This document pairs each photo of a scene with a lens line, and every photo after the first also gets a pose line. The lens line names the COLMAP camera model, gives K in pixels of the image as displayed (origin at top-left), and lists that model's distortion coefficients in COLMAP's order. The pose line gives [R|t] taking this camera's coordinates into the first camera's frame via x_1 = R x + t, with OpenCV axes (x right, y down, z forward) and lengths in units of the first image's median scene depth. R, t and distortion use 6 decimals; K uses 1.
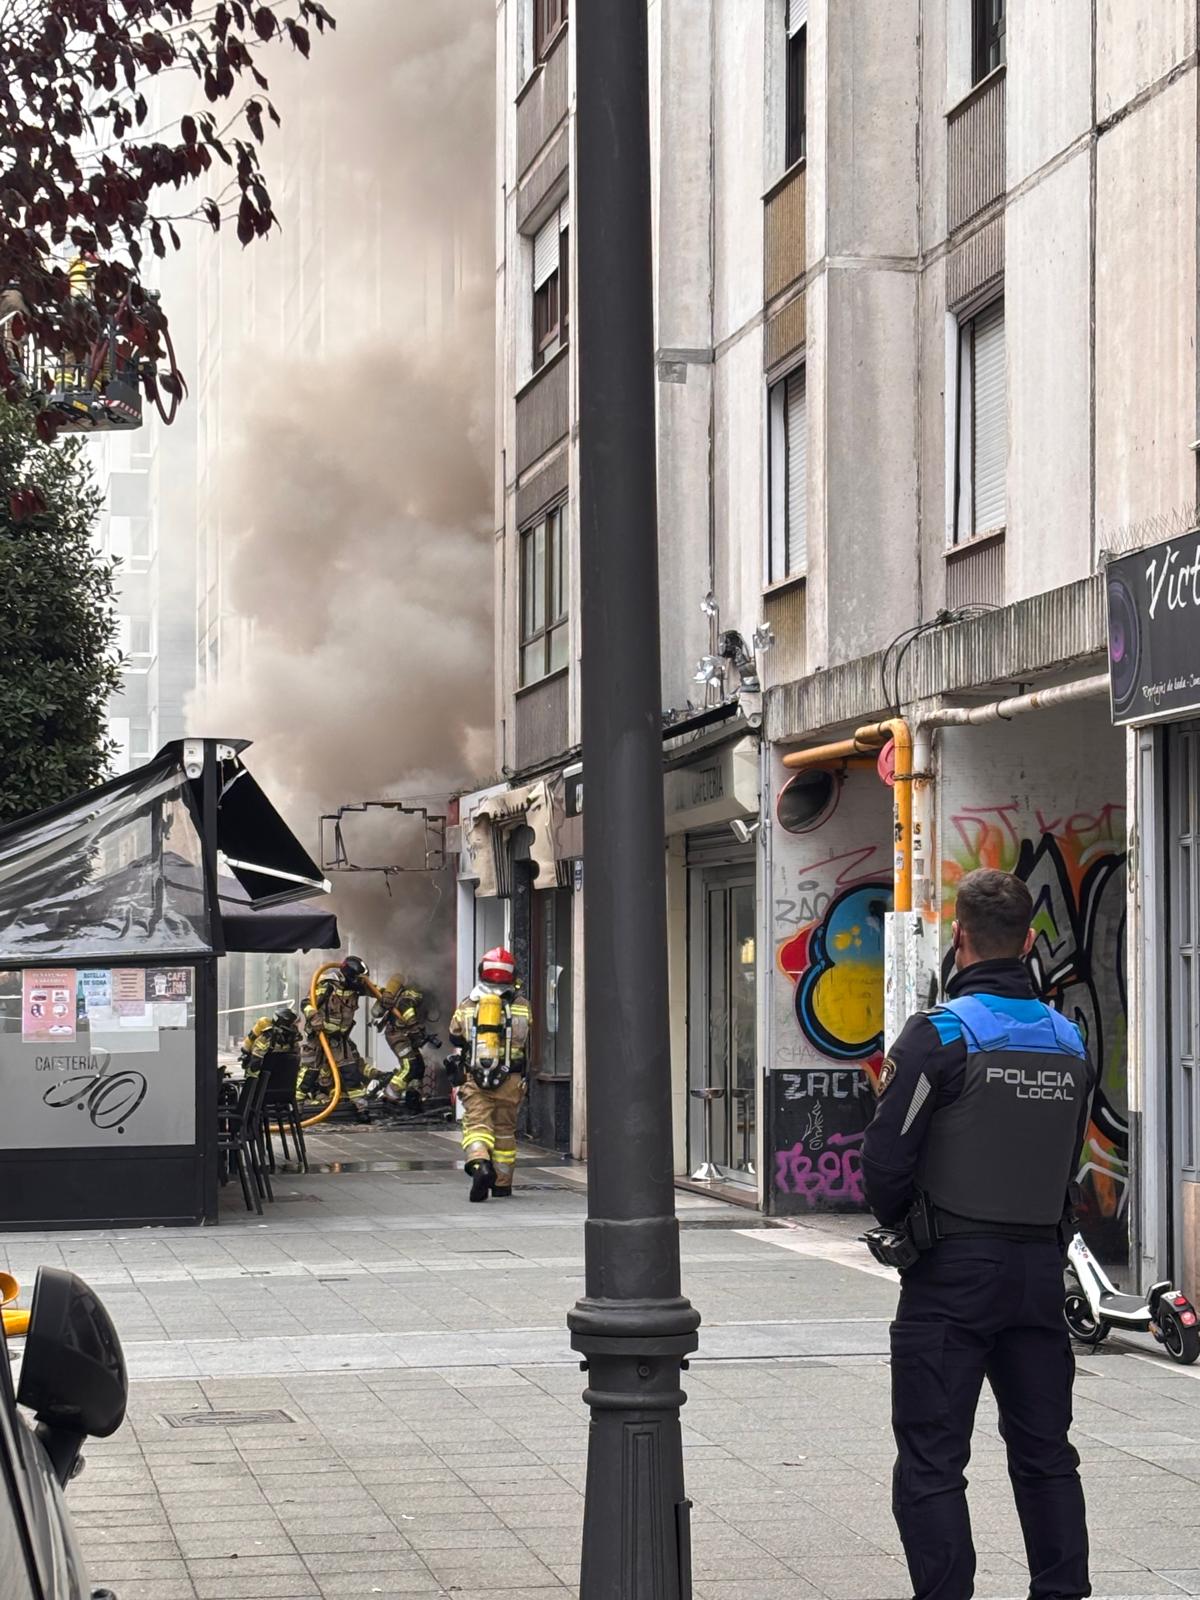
lens RADIAL K [[3548.6, 0, 555.9], [0, 3548.6, 802.1], [0, 0, 1]] dist [0.280232, -0.295955]
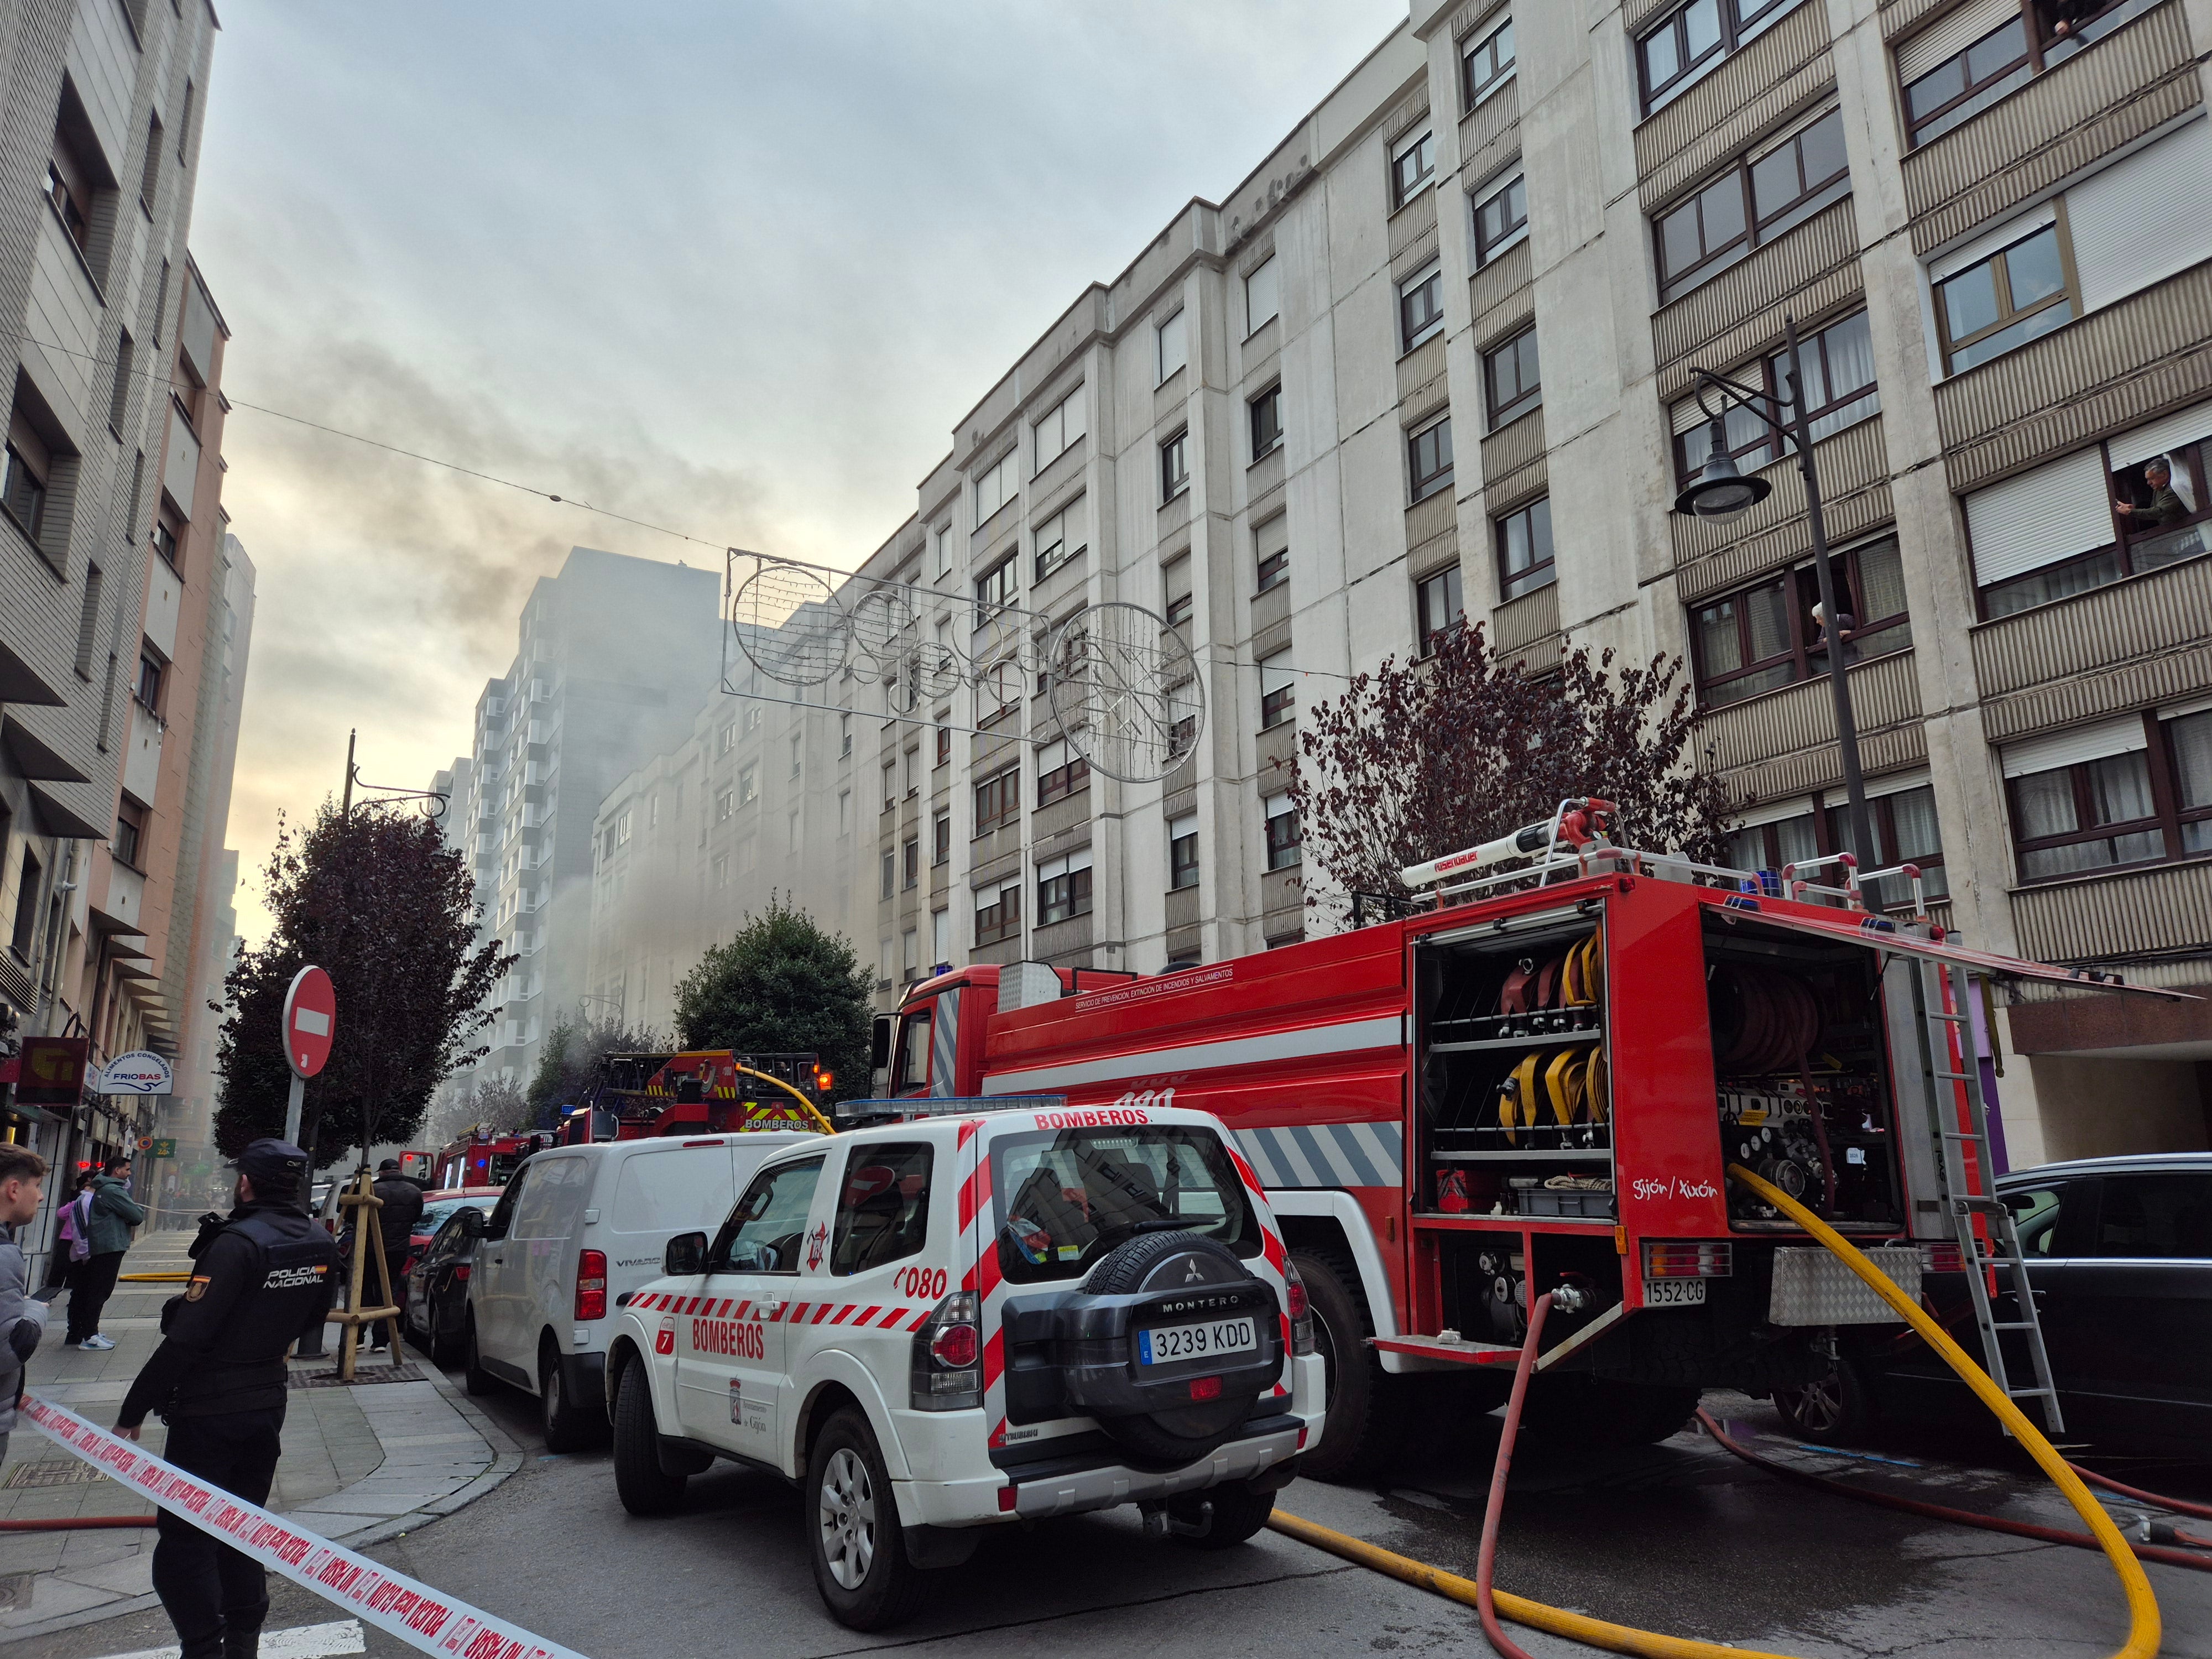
lens RADIAL K [[1483.8, 0, 1134.3], [0, 1483.8, 833.6], [0, 0, 1]] dist [0.069416, -0.000235]
pose [[0.933448, 0.061470, 0.353407, -0.426120], [0.000957, 0.984777, -0.173817, -0.008328], [-0.358711, 0.162588, 0.919180, -0.110026]]
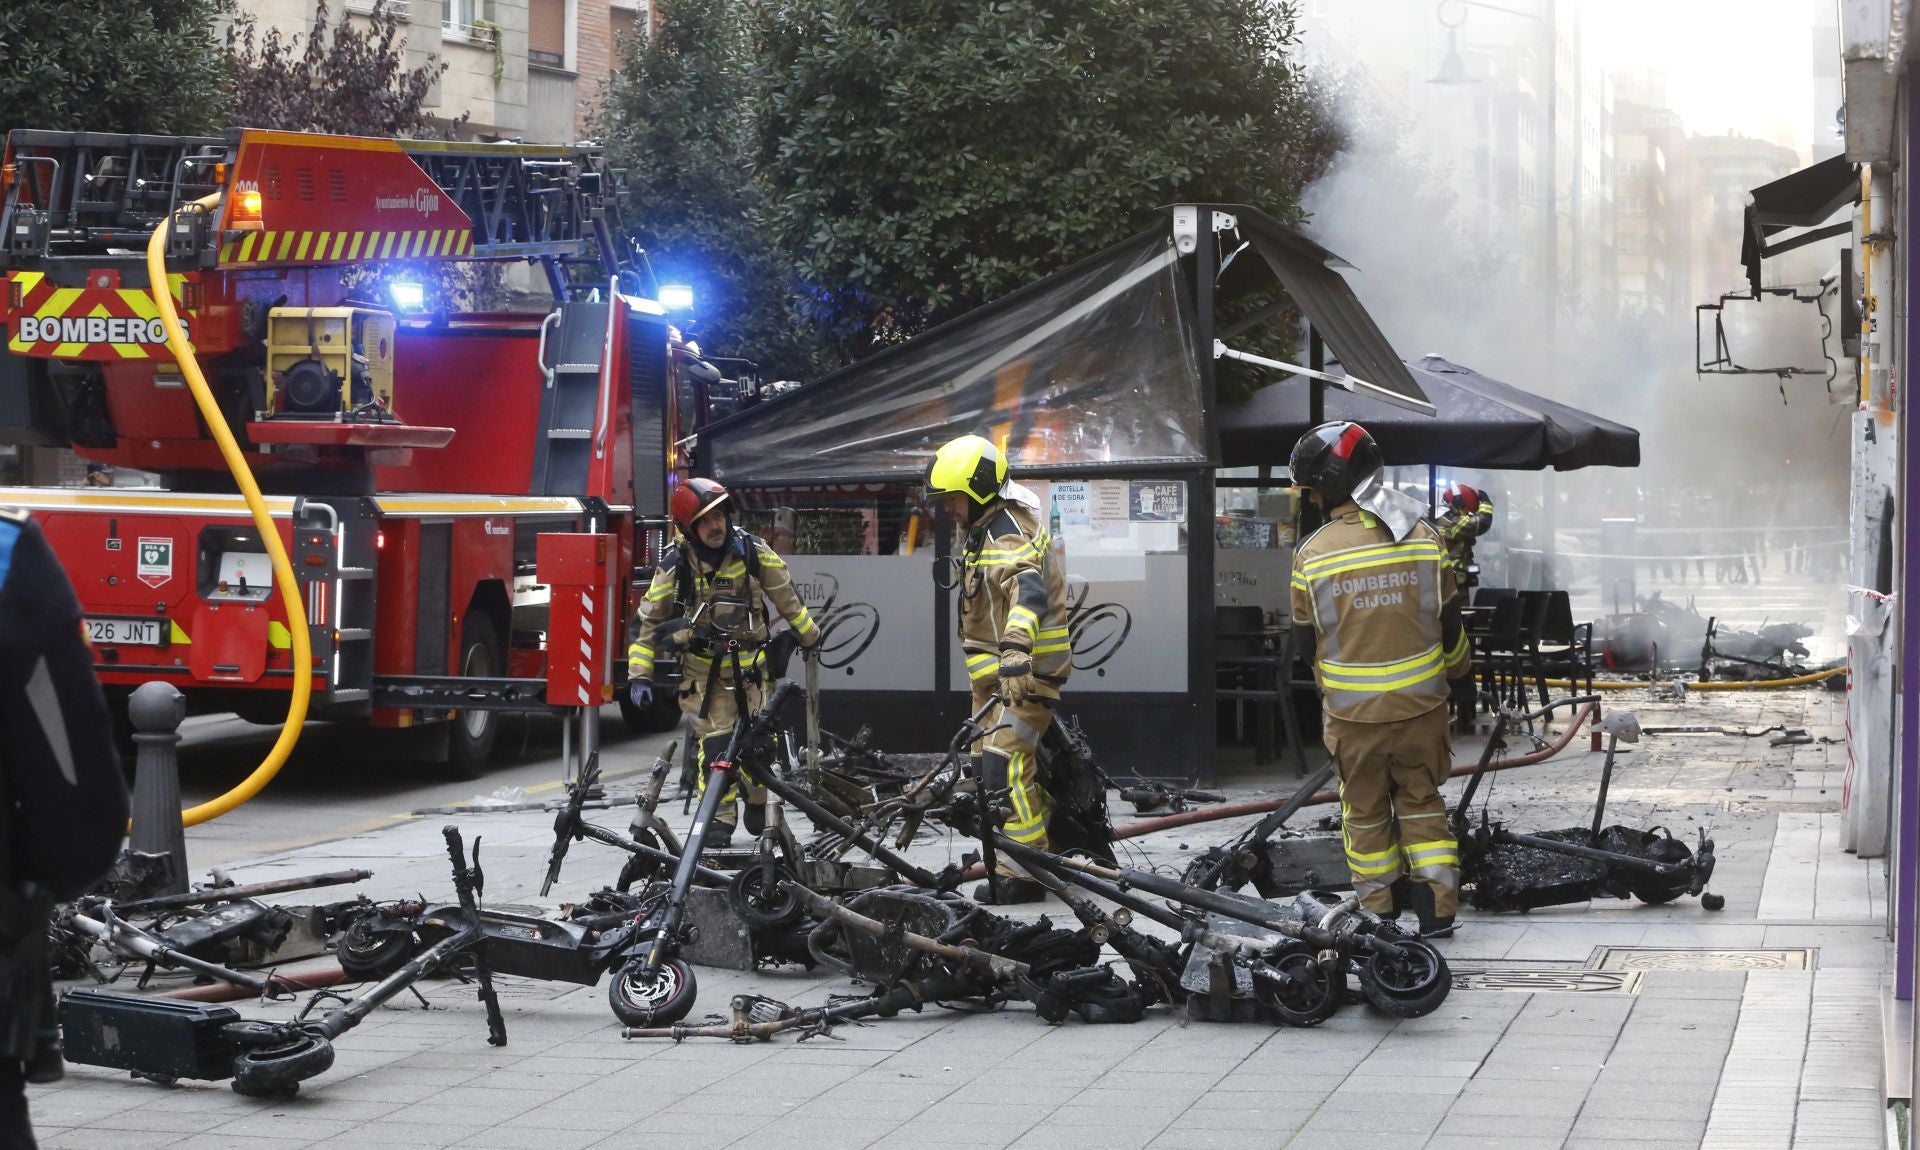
lens RADIAL K [[4245.8, 0, 984.4], [0, 4245.8, 669.1], [0, 0, 1]] dist [-0.317638, 0.032211]
pose [[0.932563, 0.019896, -0.360458, 0.207684], [0.011248, 0.996394, 0.084097, 0.006538], [0.360832, -0.082480, 0.928977, 0.061908]]
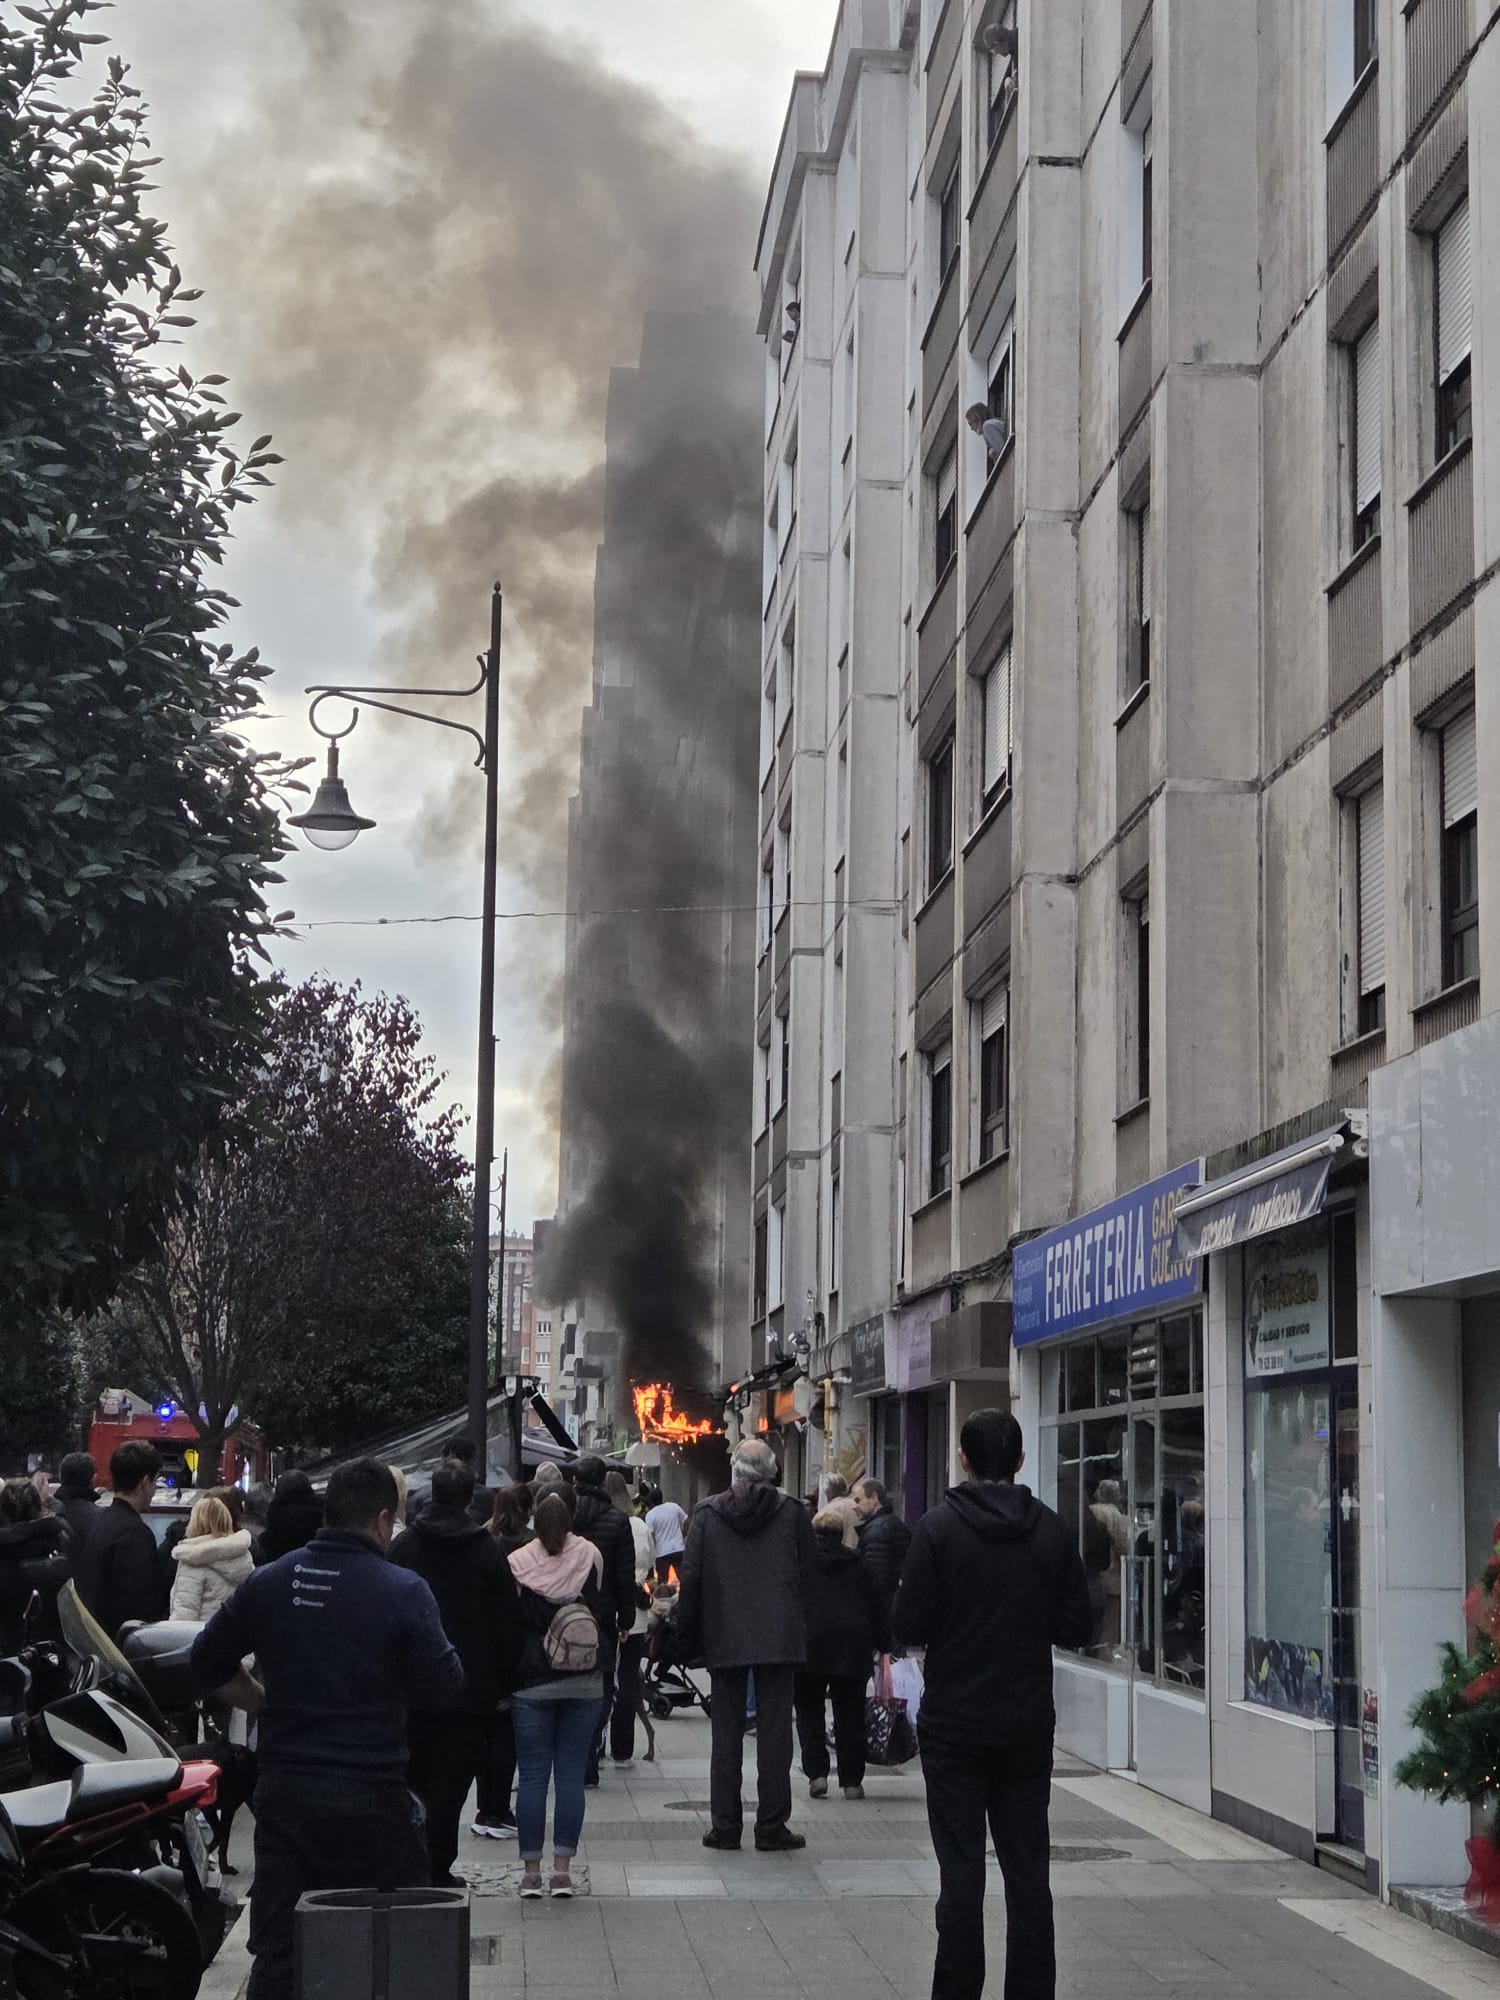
lens RADIAL K [[3556.0, 0, 750.0], [0, 3556.0, 914.6], [0, 0, 1]] dist [0.028518, 3.231830]
pose [[0.995064, 0.000988, -0.099232, 0.216994], [-0.012329, 0.993433, -0.113746, -0.047232], [0.098468, 0.114408, 0.988542, -0.921165]]
